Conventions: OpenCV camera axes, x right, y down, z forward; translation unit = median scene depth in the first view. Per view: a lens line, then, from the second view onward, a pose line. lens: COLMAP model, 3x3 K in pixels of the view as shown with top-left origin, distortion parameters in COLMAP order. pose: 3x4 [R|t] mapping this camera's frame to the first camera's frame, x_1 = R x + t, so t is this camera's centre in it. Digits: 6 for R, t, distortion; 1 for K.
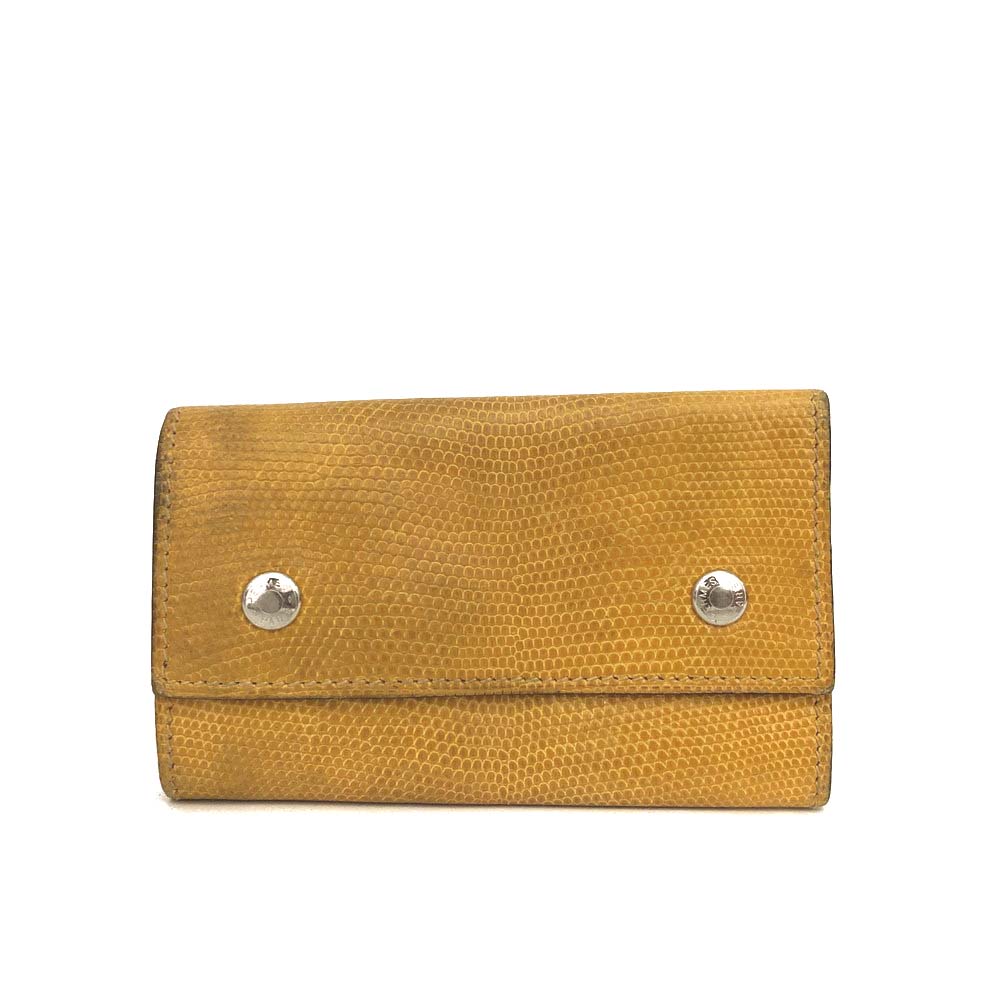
lens RADIAL K [[1106.7, 0, 500.9], [0, 1106.7, 524.2], [0, 0, 1]] dist [0.227394, -0.647118]
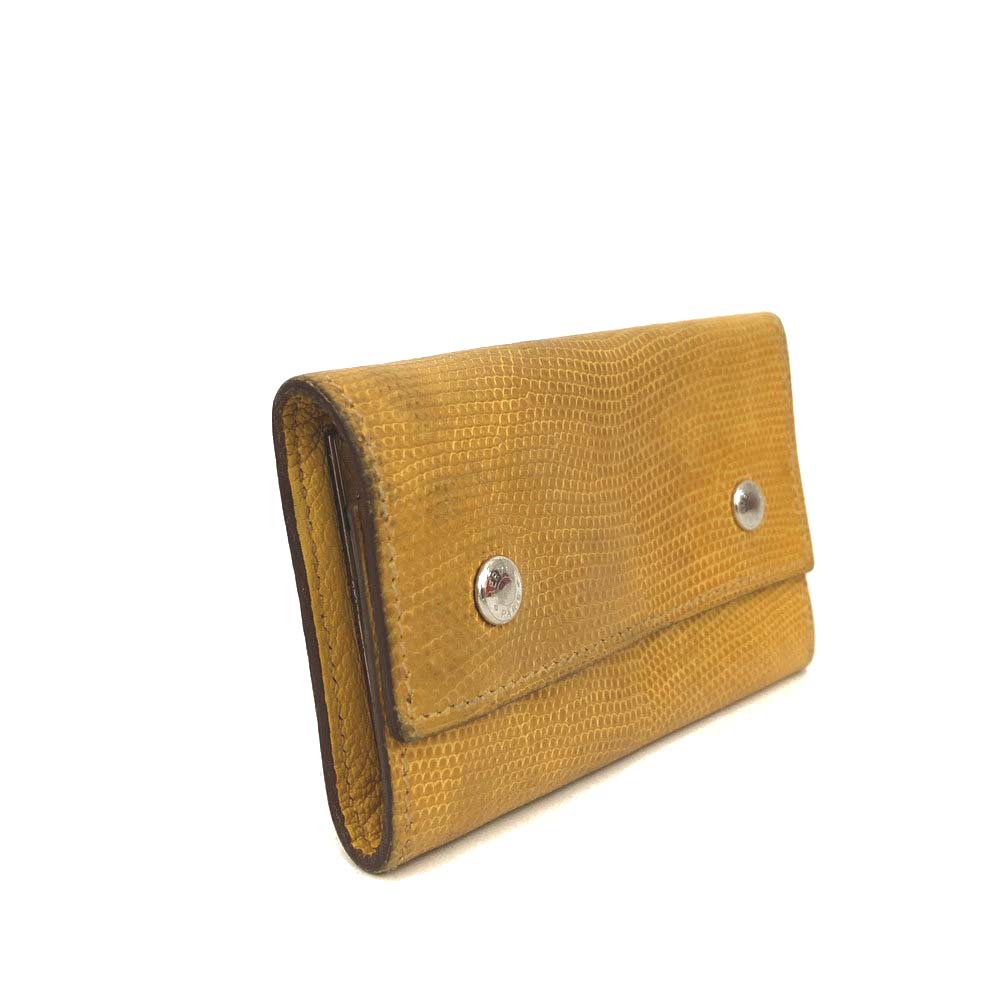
lens RADIAL K [[1106.7, 0, 500.9], [0, 1106.7, 524.2], [0, 0, 1]] dist [0.227394, -0.647118]
pose [[0.704845, -0.175245, 0.687374, -0.739695], [0.147336, 0.984039, 0.099799, -0.061641], [-0.693892, 0.030932, 0.719415, 0.377758]]
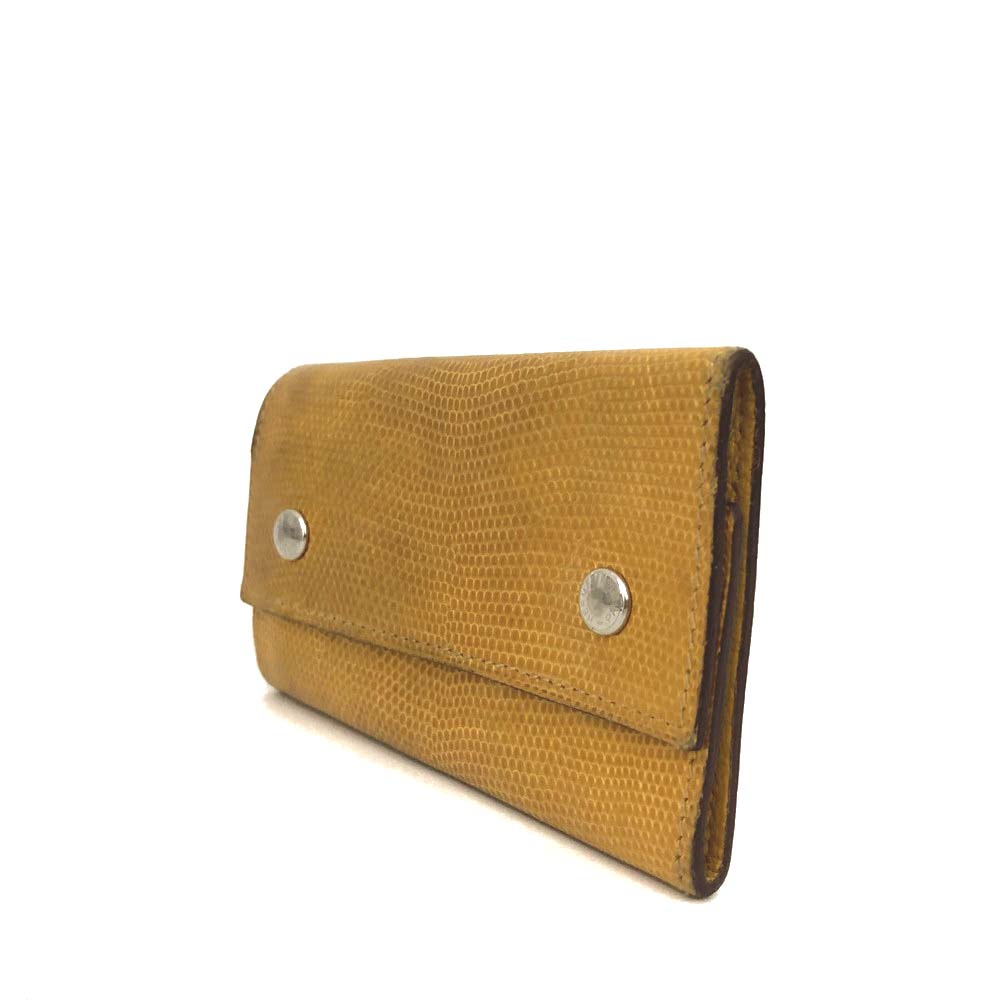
lens RADIAL K [[1106.7, 0, 500.9], [0, 1106.7, 524.2], [0, 0, 1]] dist [0.227394, -0.647118]
pose [[0.631249, 0.116486, -0.766783, 0.773884], [-0.089991, 0.992980, 0.076764, -0.047246], [0.770342, 0.020546, 0.637300, 0.417766]]
